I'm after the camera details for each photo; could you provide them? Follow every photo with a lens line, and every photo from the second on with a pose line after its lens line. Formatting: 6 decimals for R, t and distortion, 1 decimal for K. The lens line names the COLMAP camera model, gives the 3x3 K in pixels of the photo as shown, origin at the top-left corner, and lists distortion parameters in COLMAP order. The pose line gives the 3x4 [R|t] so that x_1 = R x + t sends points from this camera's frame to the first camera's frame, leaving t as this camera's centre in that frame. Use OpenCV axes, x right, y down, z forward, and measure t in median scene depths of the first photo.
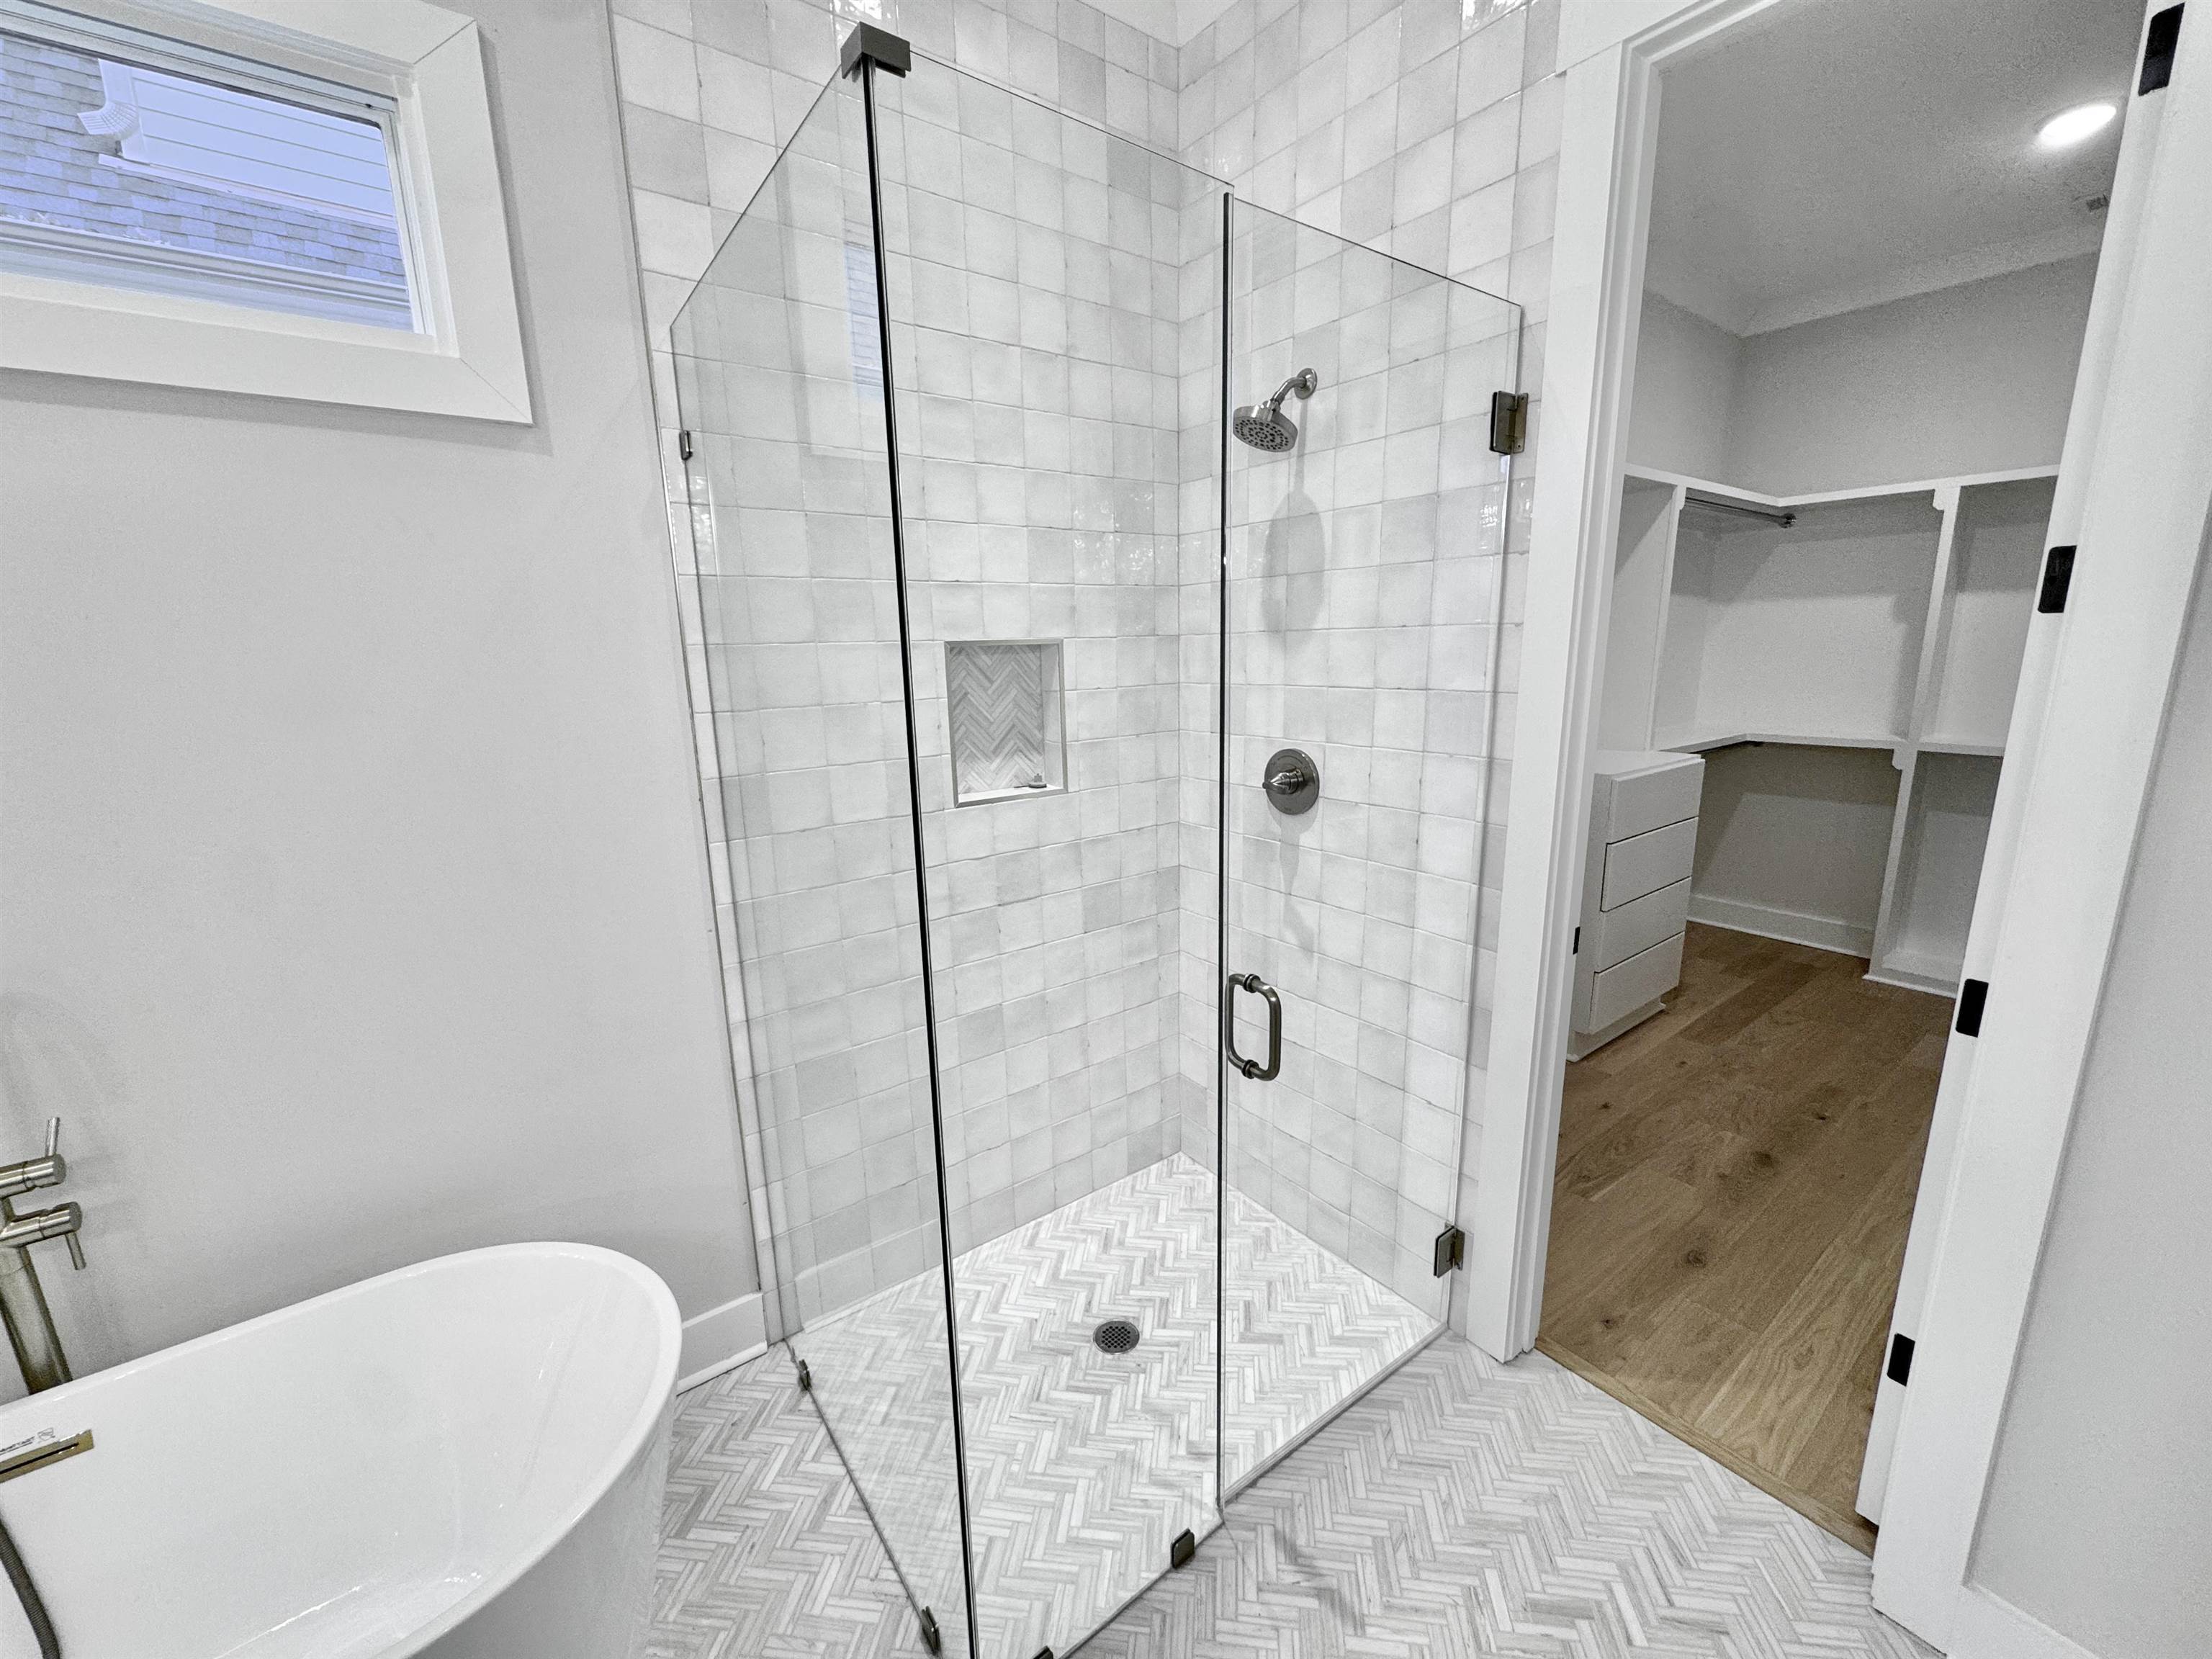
lens RADIAL K [[882.3, 0, 1119.1], [0, 882.3, 830.5], [0, 0, 1]] dist [-0.004863, 0.000938]
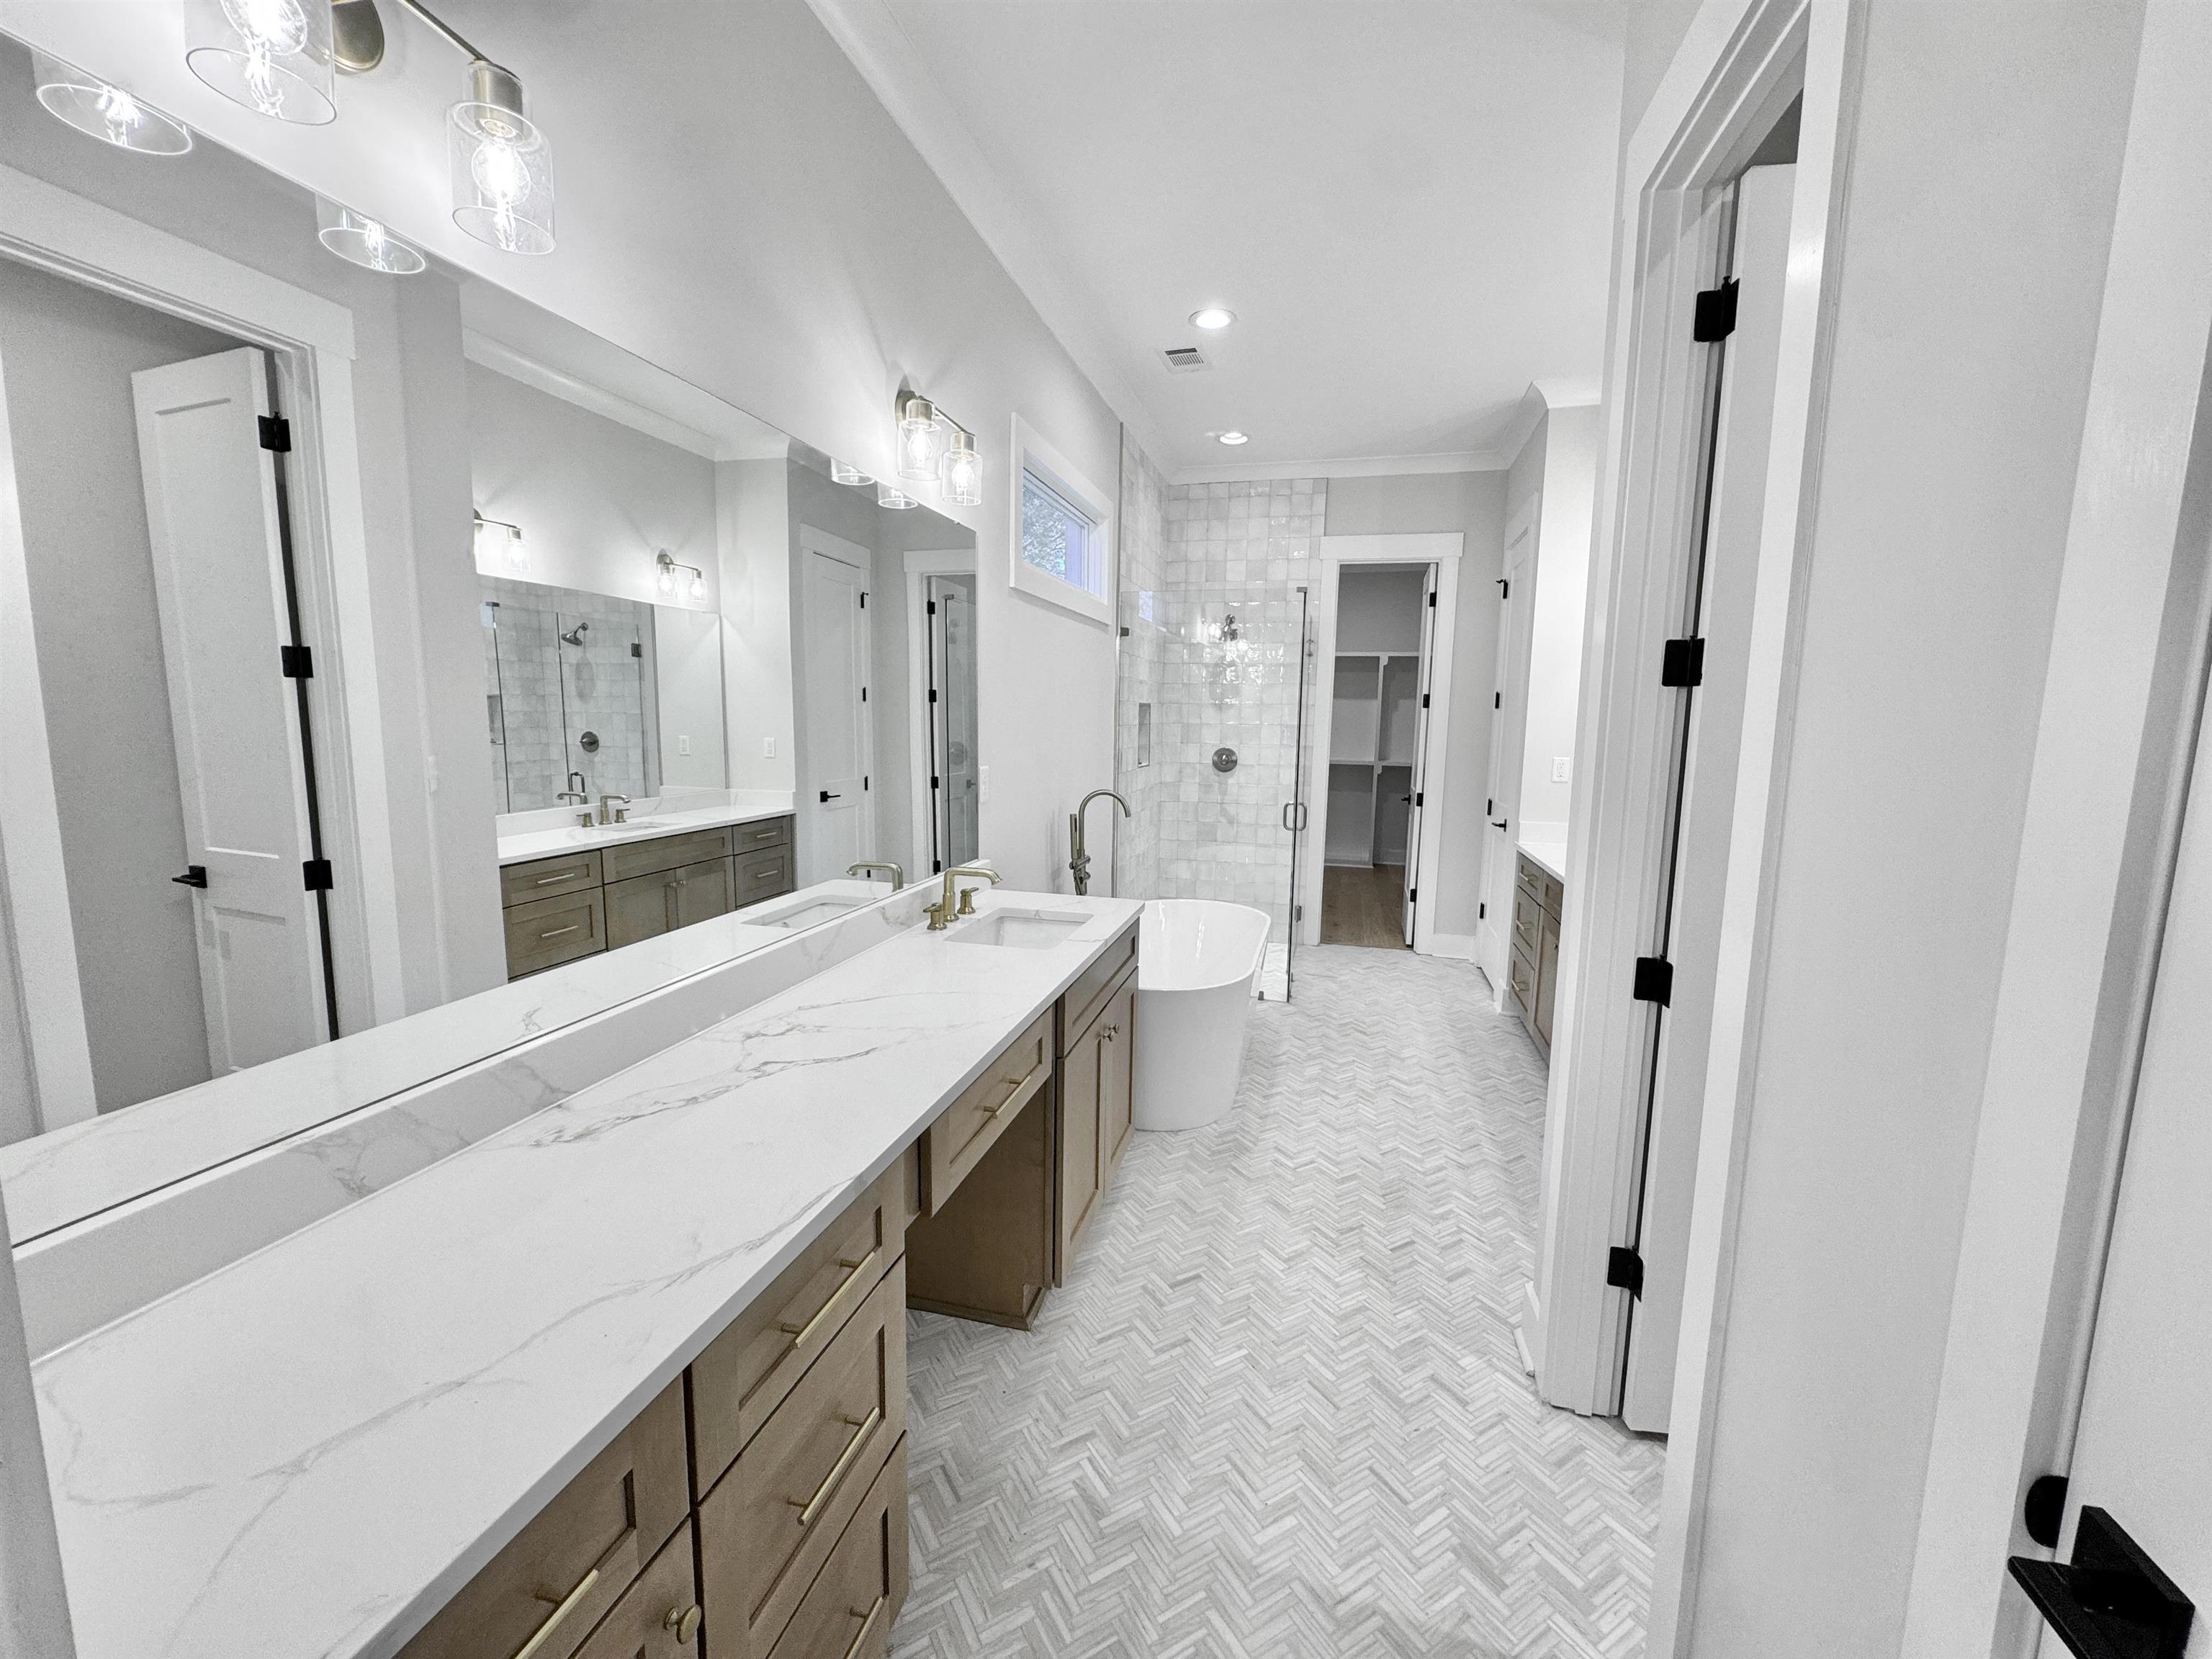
lens RADIAL K [[882.3, 0, 1092.6], [0, 882.3, 833.0], [0, 0, 1]] dist [-0.004863, 0.000938]
pose [[0.798847, -0.048040, 0.599613, -1.868251], [0.092908, 0.994698, -0.044085, 0.264781], [-0.594317, 0.090926, 0.799075, -0.944516]]
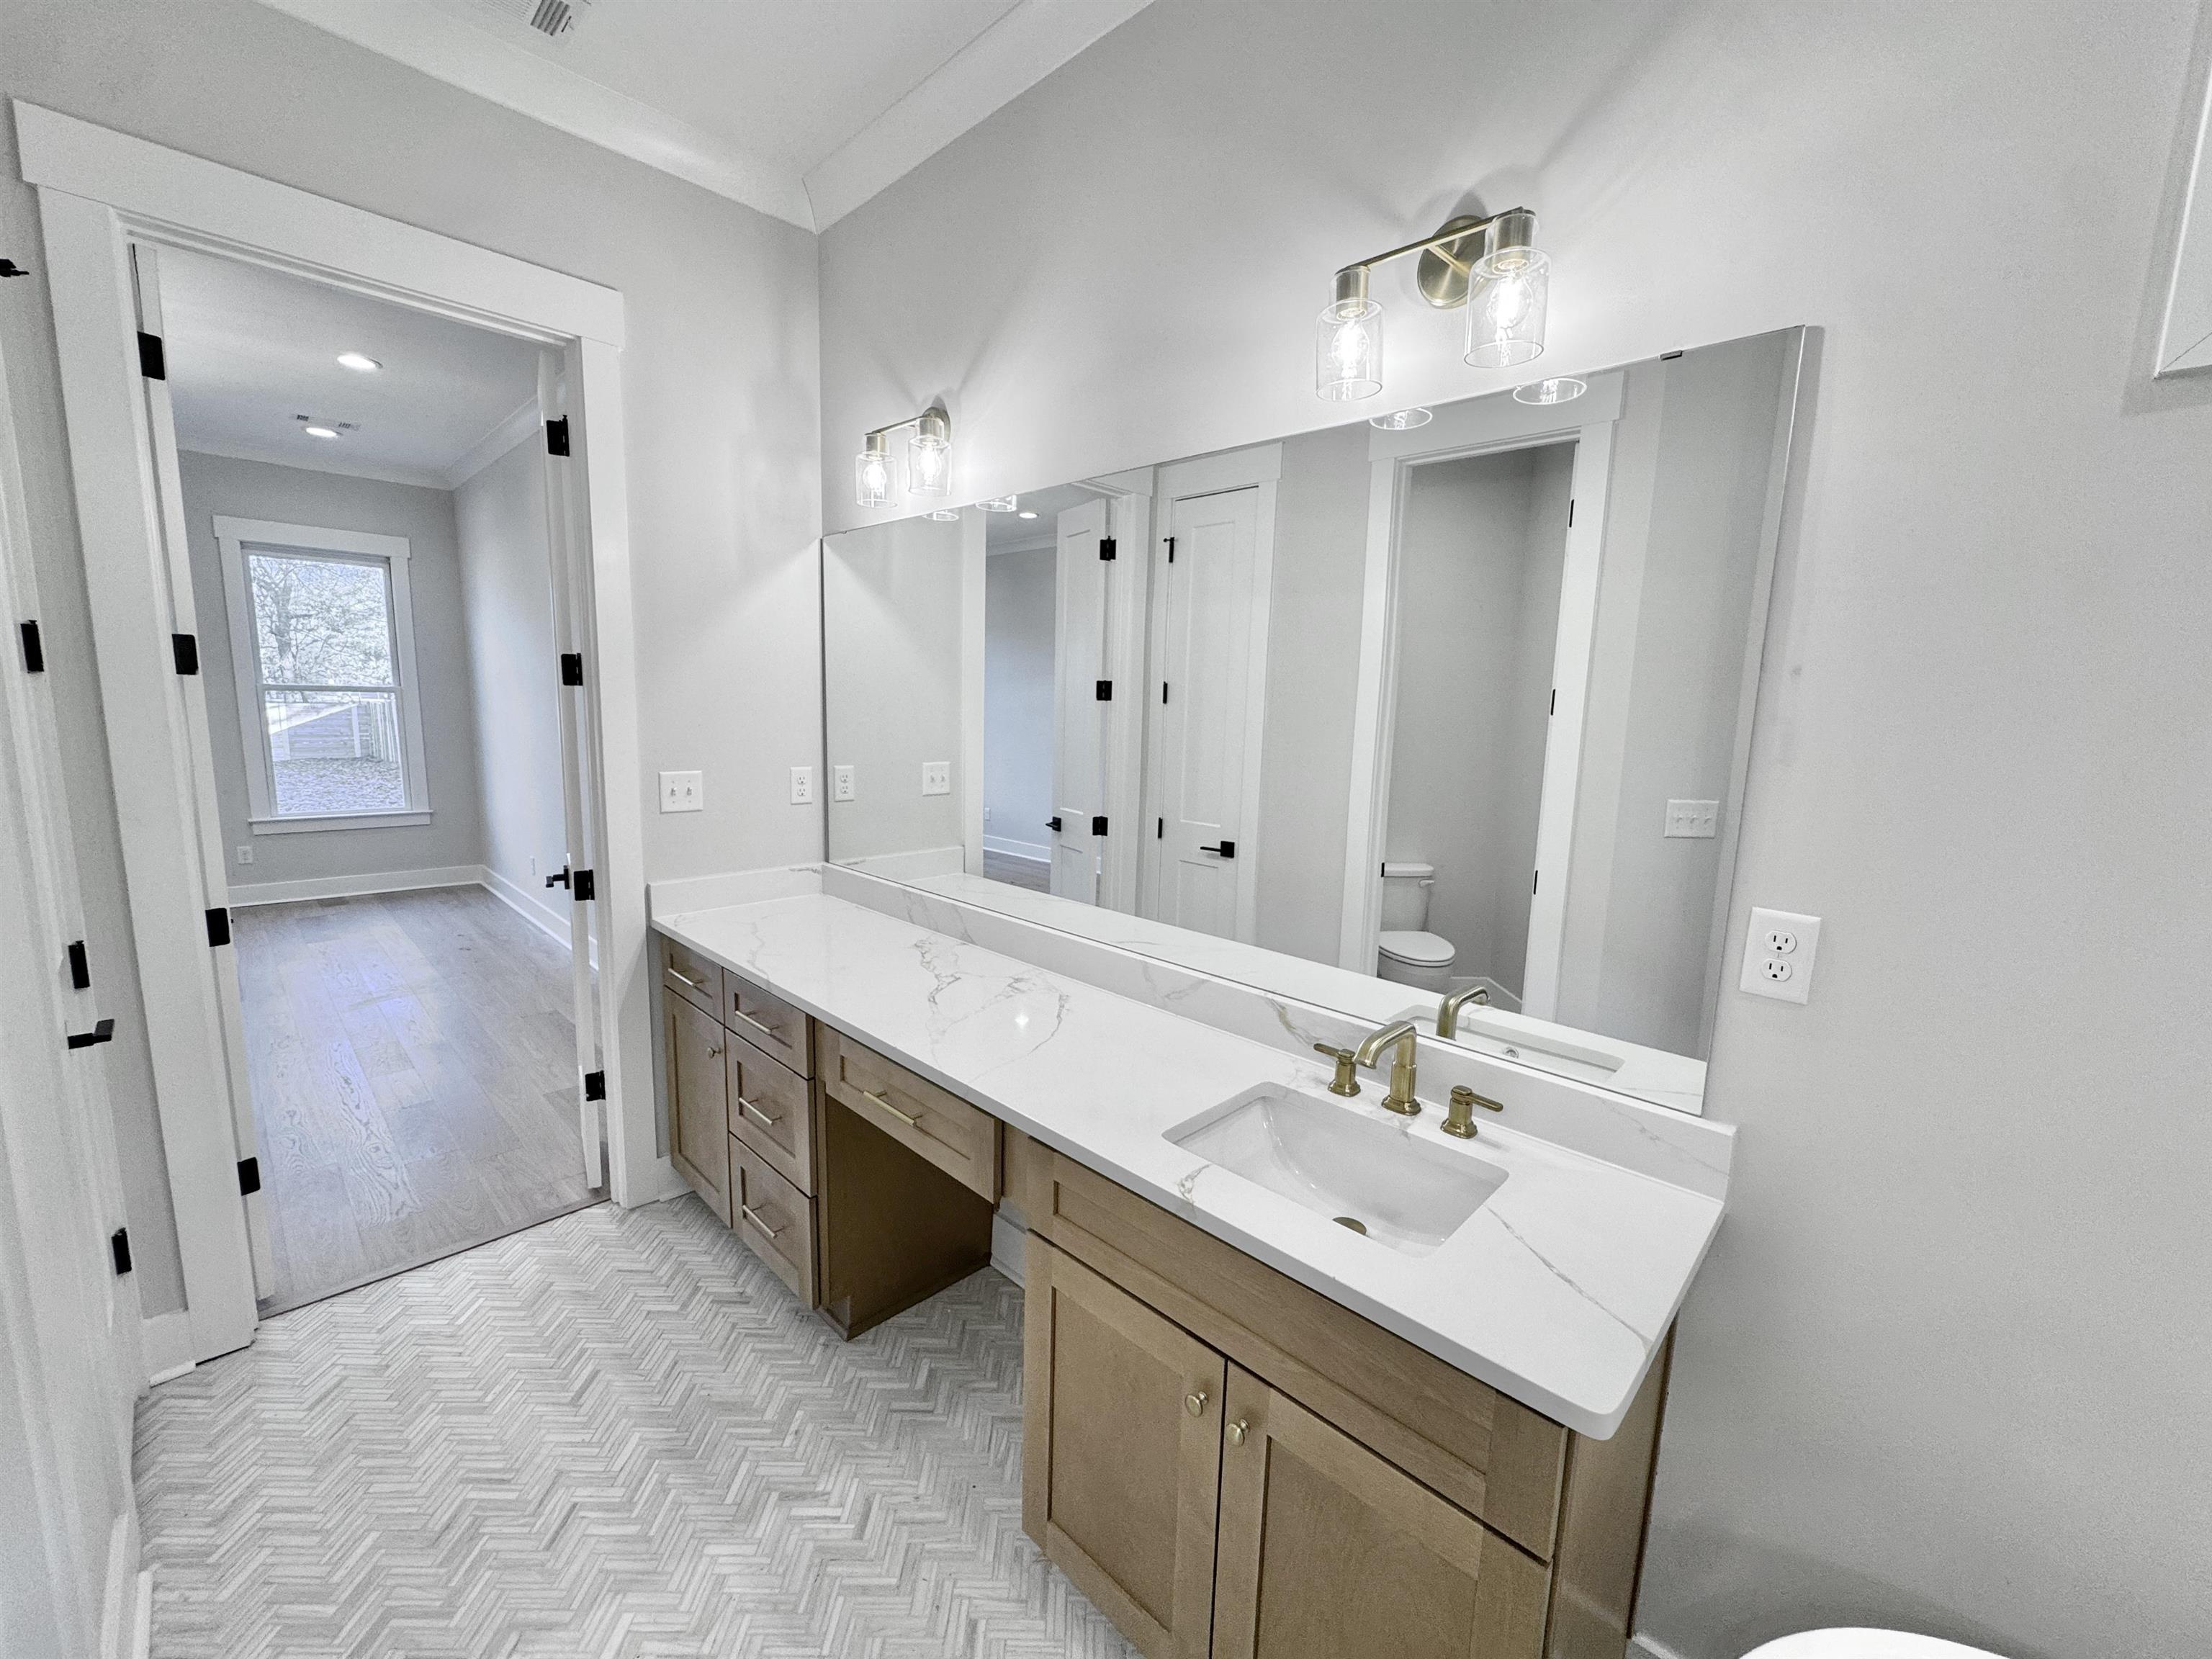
lens RADIAL K [[882.3, 0, 1124.4], [0, 882.3, 834.2], [0, 0, 1]] dist [-0.004863, 0.000938]
pose [[0.149374, 0.175593, -0.973065, -0.621622], [-0.229574, 0.963372, 0.138602, 0.040905], [0.961761, 0.202687, 0.184214, -0.199522]]
